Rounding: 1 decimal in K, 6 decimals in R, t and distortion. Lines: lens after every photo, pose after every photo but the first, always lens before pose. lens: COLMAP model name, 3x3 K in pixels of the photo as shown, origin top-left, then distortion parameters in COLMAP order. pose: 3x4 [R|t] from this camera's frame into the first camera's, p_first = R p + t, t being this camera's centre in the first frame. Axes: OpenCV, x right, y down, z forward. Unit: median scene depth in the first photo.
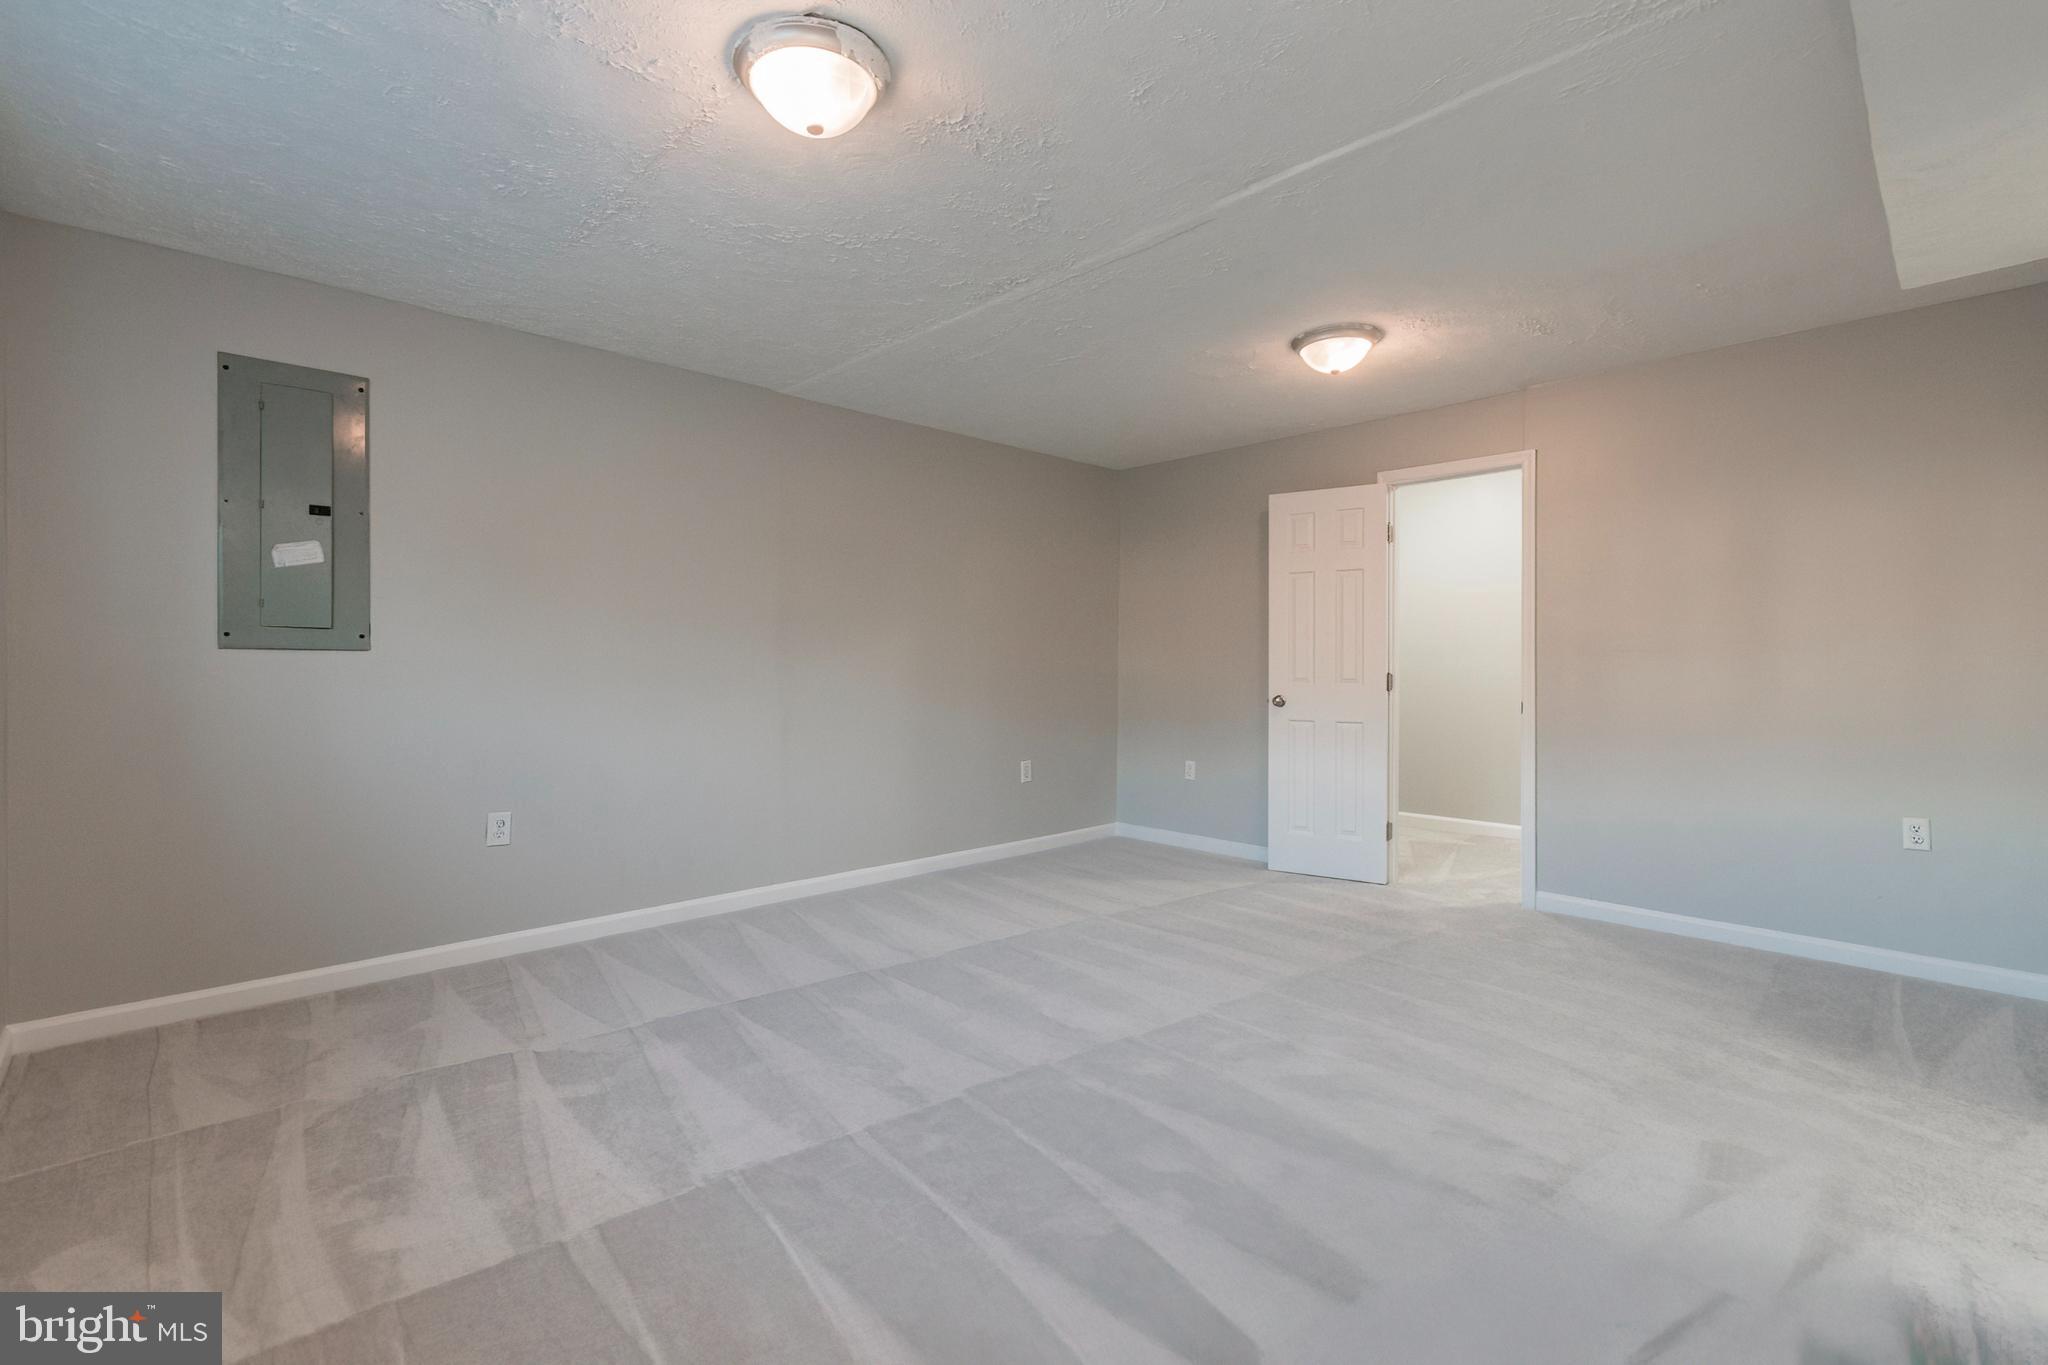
lens RADIAL K [[878.4, 0, 988.7], [0, 878.4, 670.8], [0, 0, 1]] dist [0.000404, -0.000108]
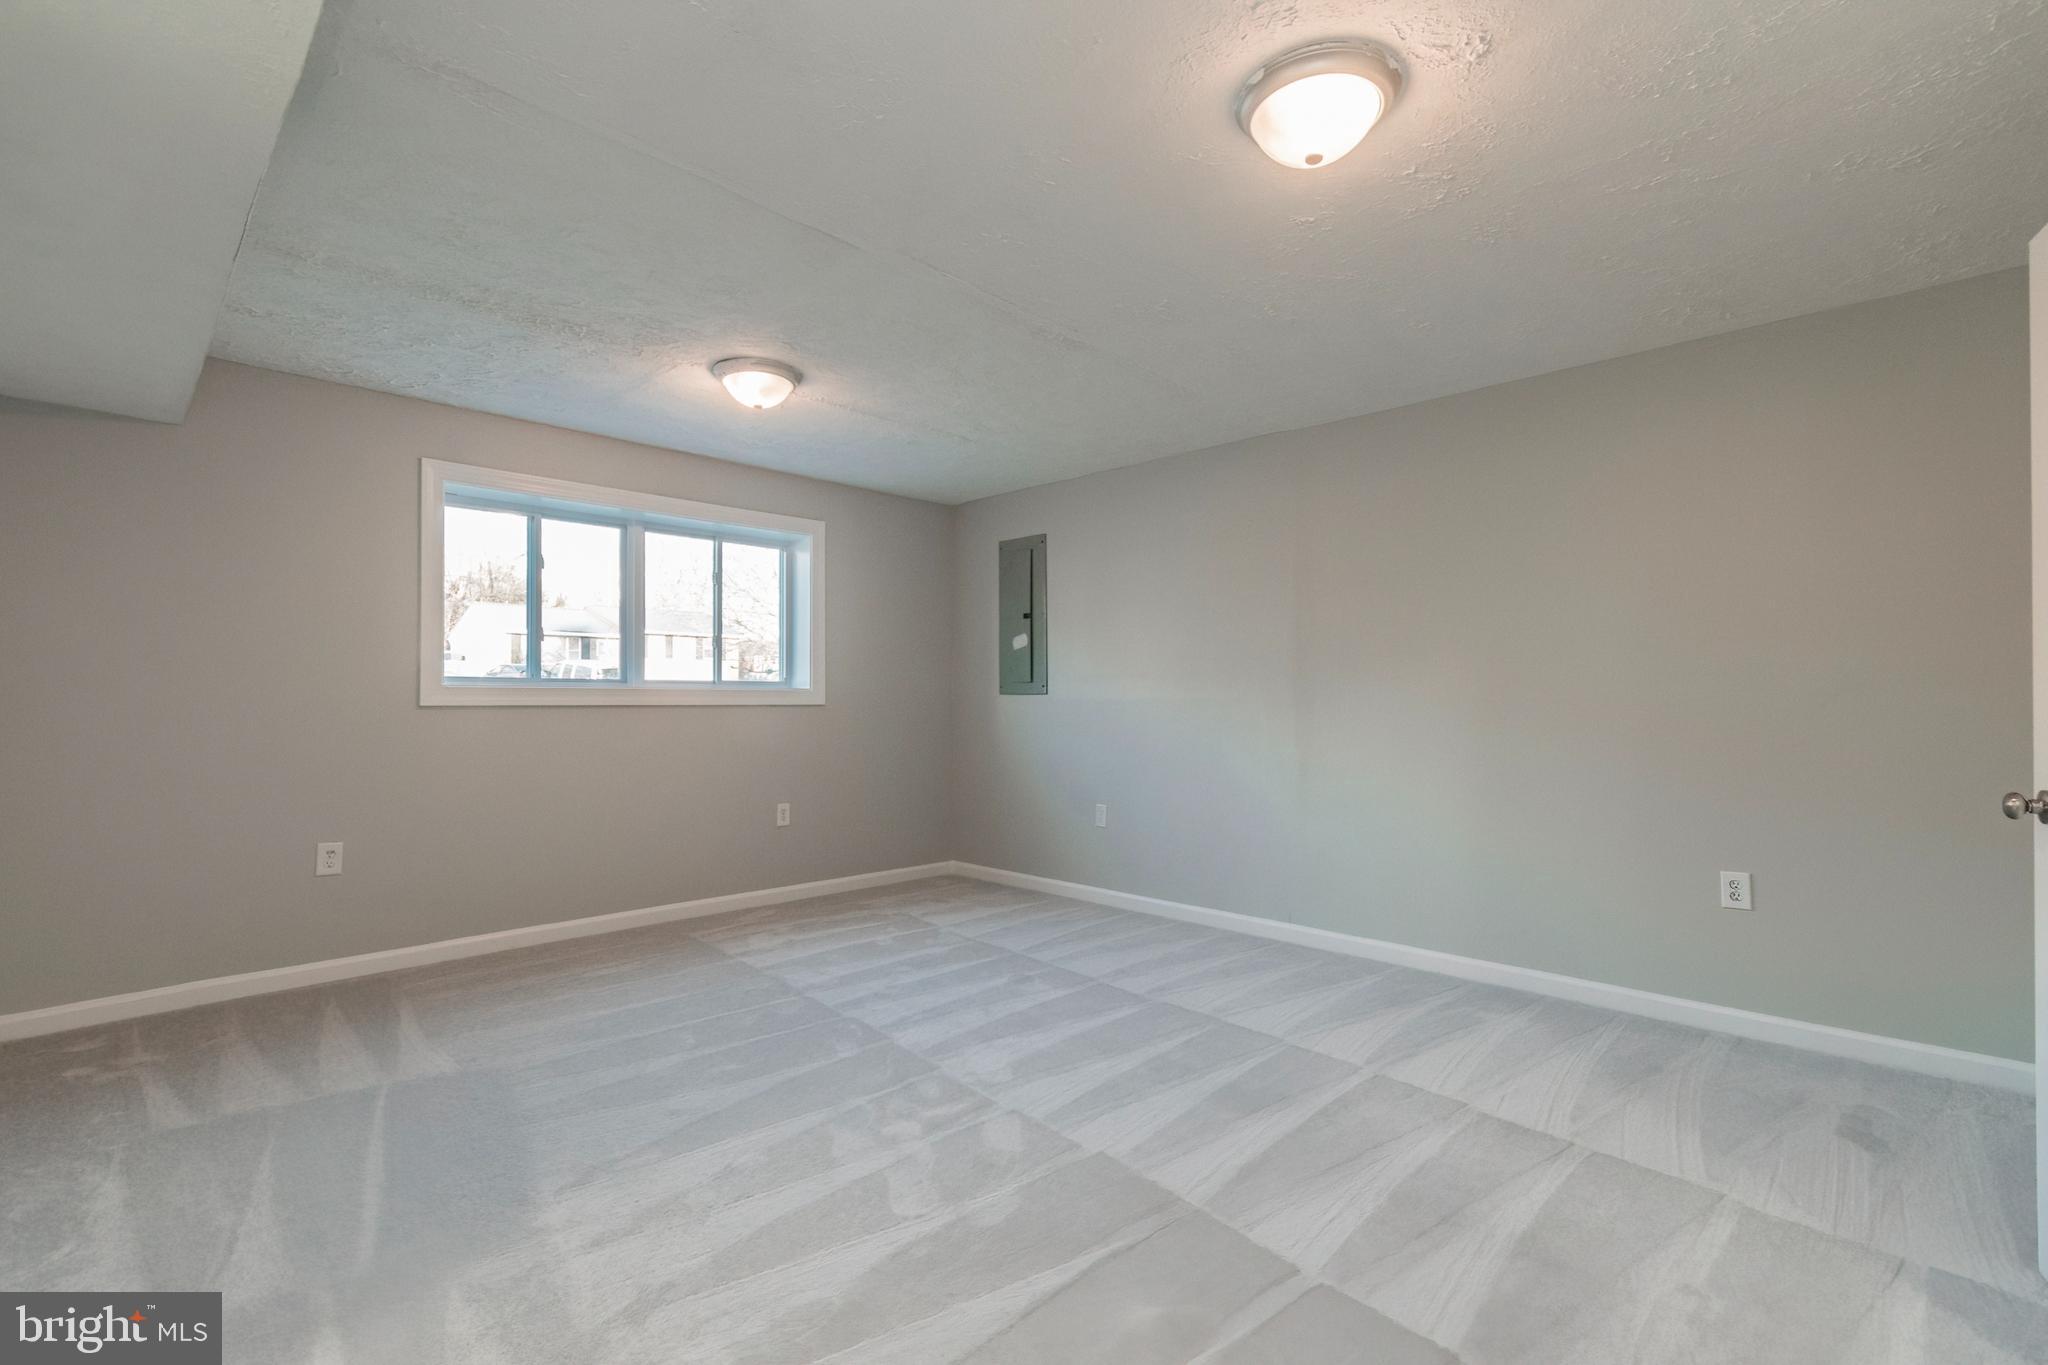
lens RADIAL K [[913.4, 0, 1028.5], [0, 913.4, 678.9], [0, 0, 1]] dist [0.000892, -0.000903]
pose [[0.051593, -0.022225, -0.998421, 1.129847], [0.004106, 0.999749, -0.022042, -0.014765], [0.998660, -0.002963, 0.051671, 0.952917]]
